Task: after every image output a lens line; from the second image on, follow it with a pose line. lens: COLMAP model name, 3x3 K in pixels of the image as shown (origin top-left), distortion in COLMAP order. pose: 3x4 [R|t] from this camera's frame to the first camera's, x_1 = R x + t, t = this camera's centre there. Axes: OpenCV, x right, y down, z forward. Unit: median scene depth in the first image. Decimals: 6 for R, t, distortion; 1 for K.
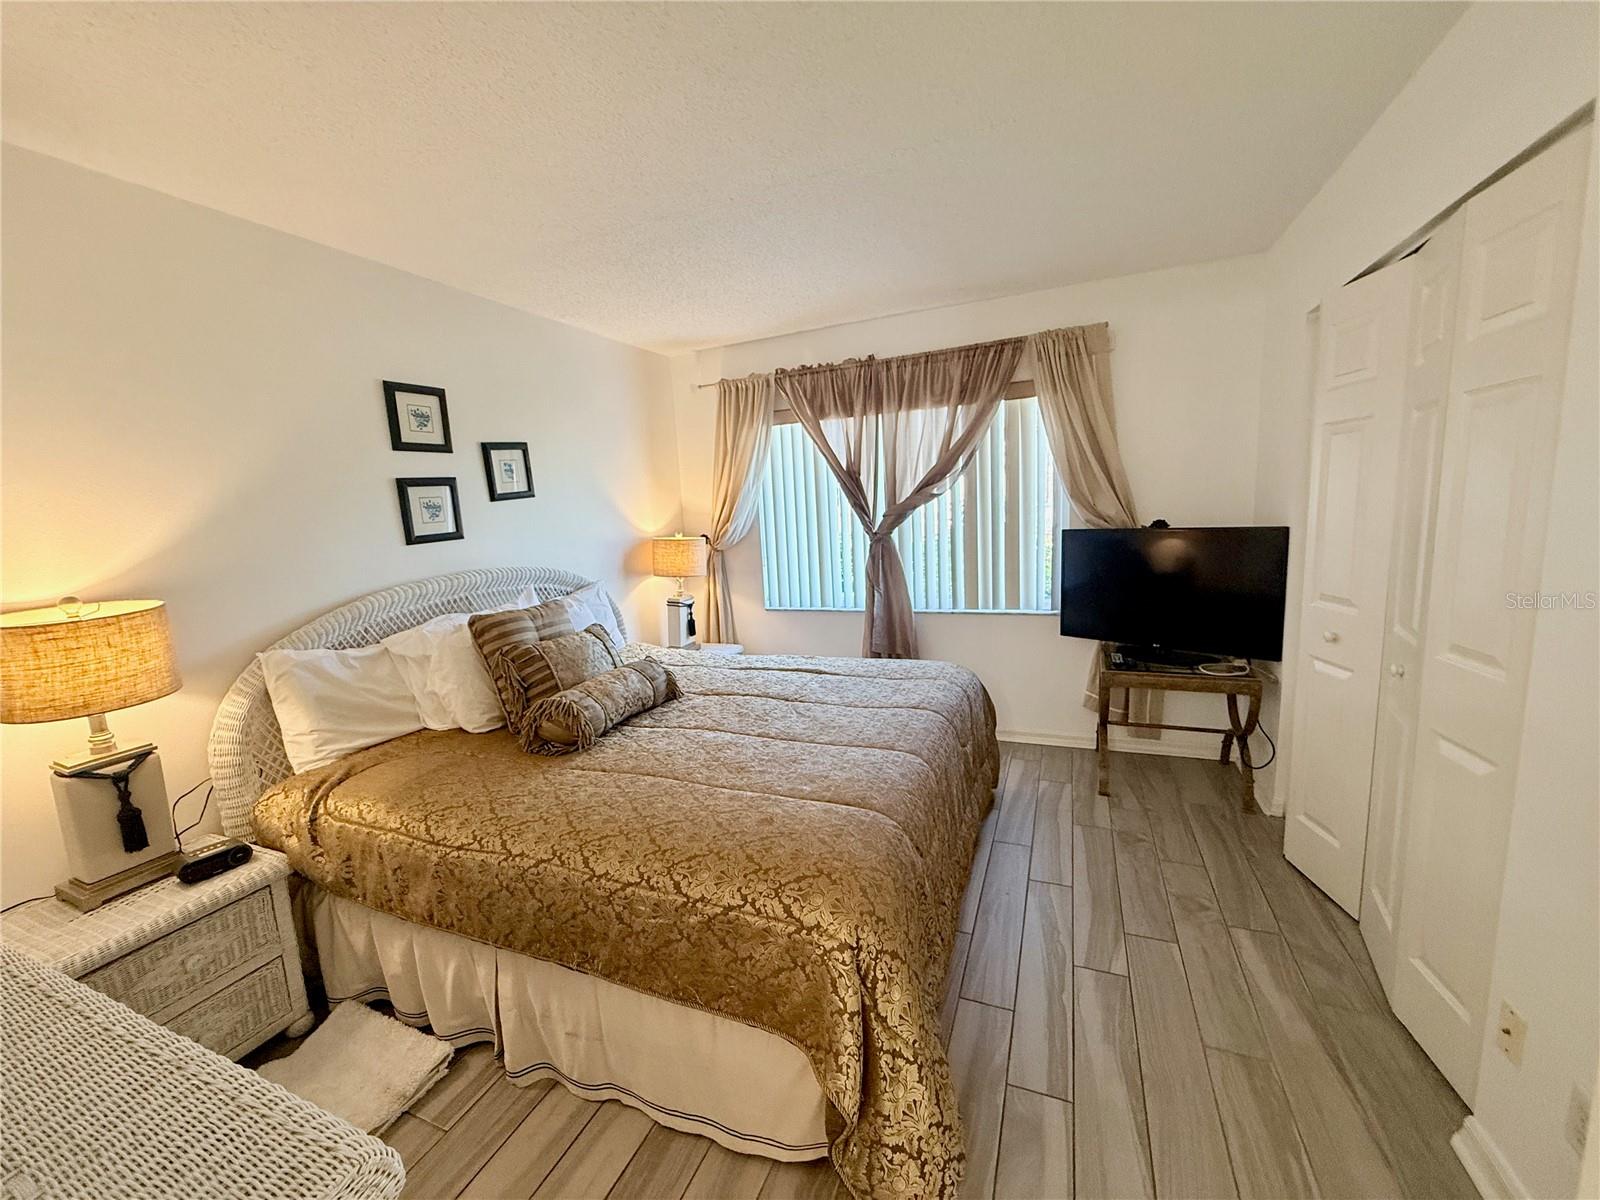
lens RADIAL K [[641.4, 0, 797.1], [0, 641.4, 600.4], [0, 0, 1]] dist [0.001740, -0.000823]
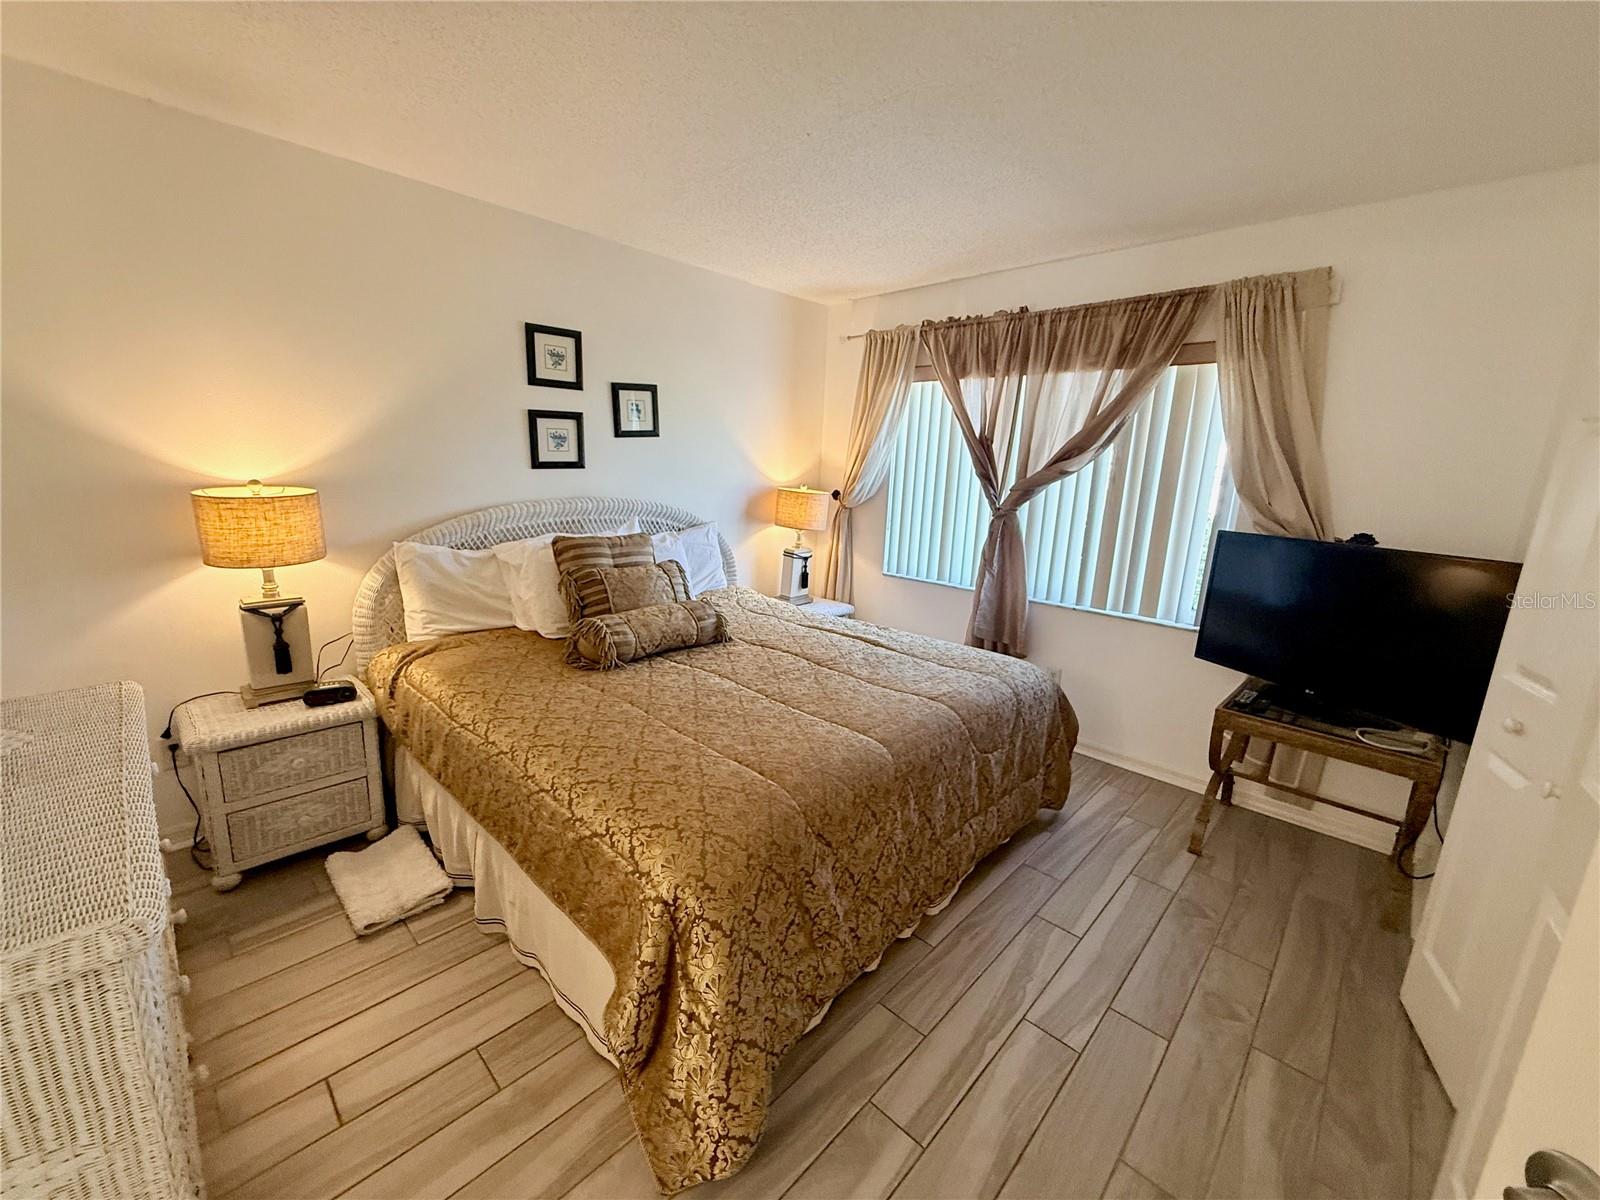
lens RADIAL K [[641.4, 0, 797.1], [0, 641.4, 600.4], [0, 0, 1]] dist [0.001740, -0.000823]
pose [[0.930224, 0.165156, -0.327728, 0.244300], [-0.143374, 0.985592, 0.089730, -0.023420], [0.337826, -0.036481, 0.940501, 0.061777]]
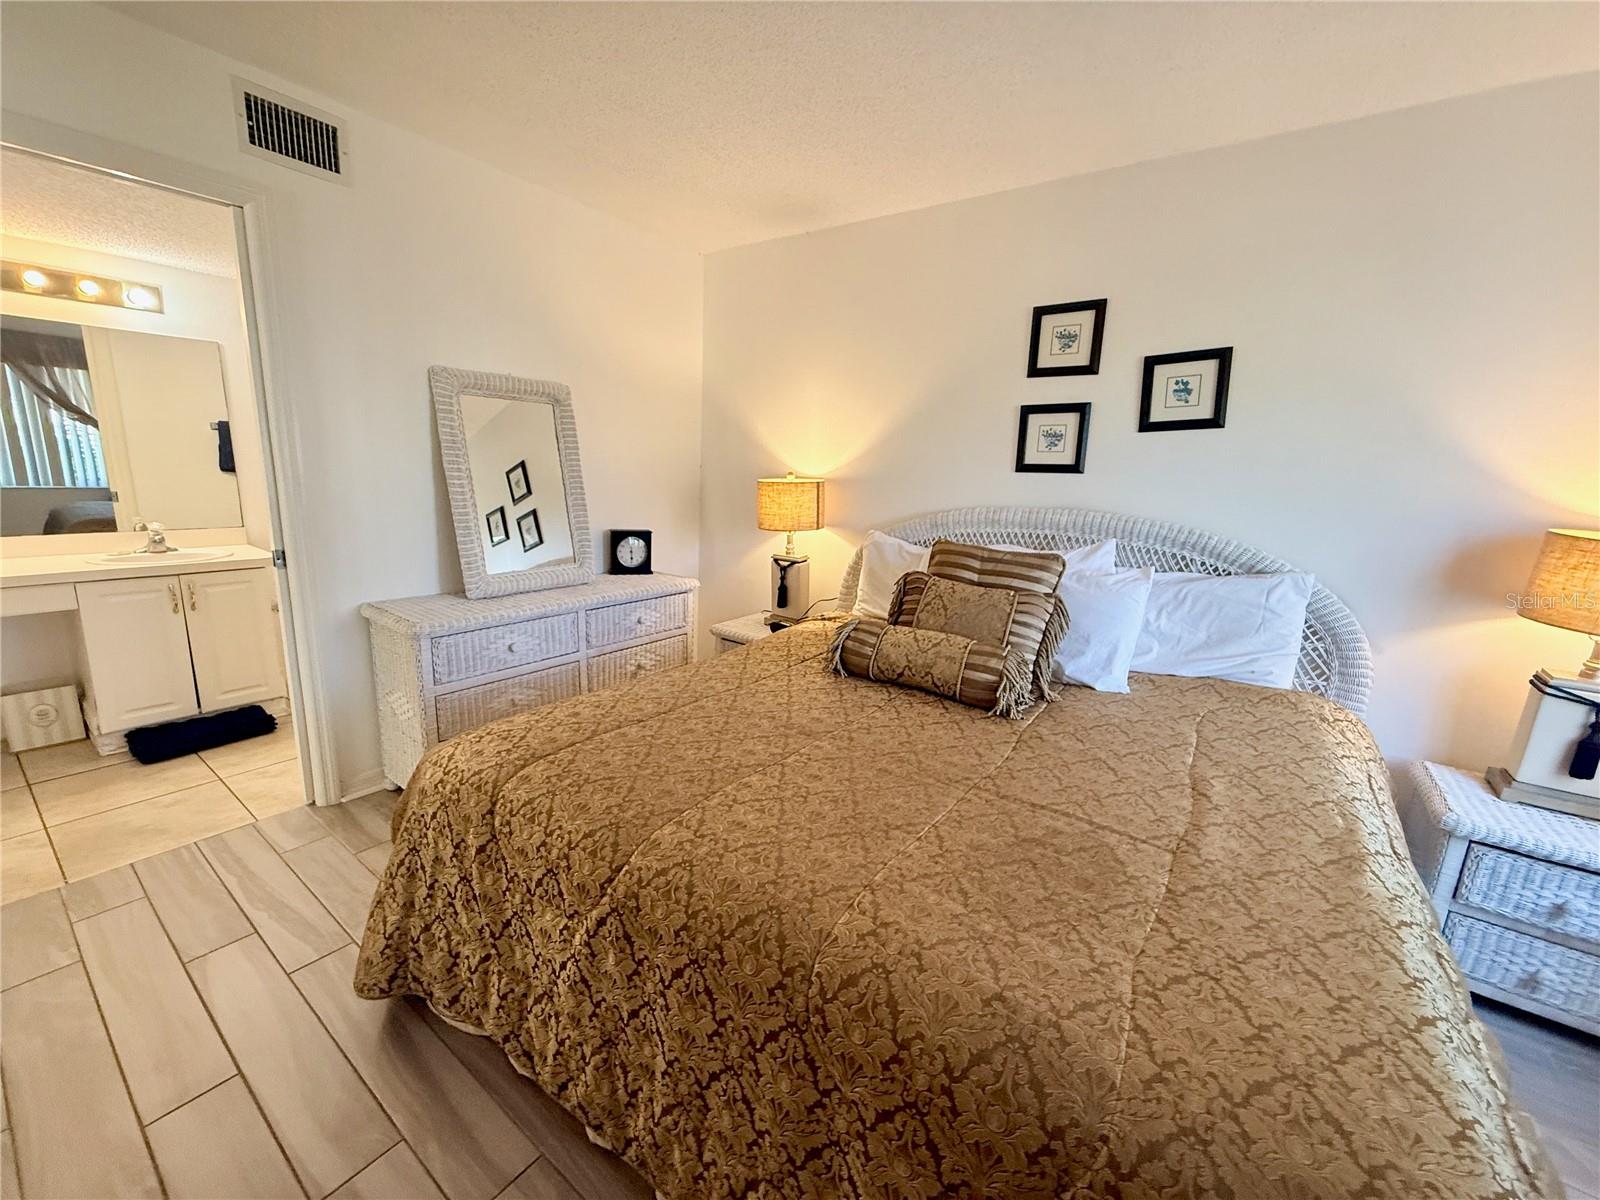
lens RADIAL K [[641.4, 0, 797.1], [0, 641.4, 600.4], [0, 0, 1]] dist [0.001740, -0.000823]
pose [[-0.233602, 0.248036, -0.940164, 0.473656], [-0.179885, 0.939201, 0.292478, -0.124919], [0.955548, 0.237445, -0.174782, 0.855759]]
